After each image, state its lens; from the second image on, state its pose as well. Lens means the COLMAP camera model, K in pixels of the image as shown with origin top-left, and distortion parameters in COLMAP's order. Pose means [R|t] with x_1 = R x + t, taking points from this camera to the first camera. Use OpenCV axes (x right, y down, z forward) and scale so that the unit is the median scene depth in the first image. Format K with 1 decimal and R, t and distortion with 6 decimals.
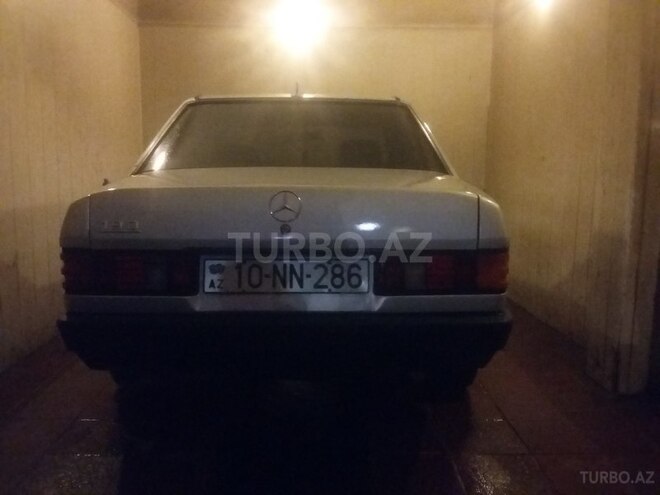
lens RADIAL K [[591.4, 0, 330.0], [0, 591.4, 247.5], [0, 0, 1]] dist [0.001869, -0.005708]
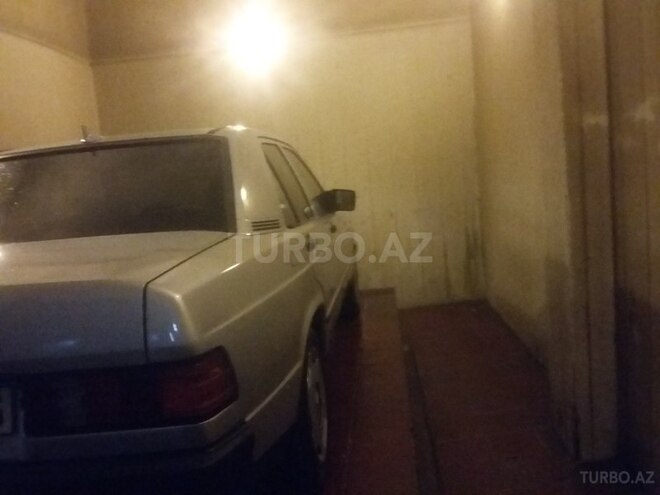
lens RADIAL K [[591.4, 0, 330.0], [0, 591.4, 247.5], [0, 0, 1]] dist [0.001869, -0.005708]
pose [[0.988073, -0.087536, -0.126685, 0.291159], [0.085675, 0.996121, -0.020073, -0.051891], [0.127950, 0.008980, 0.991740, 0.176097]]
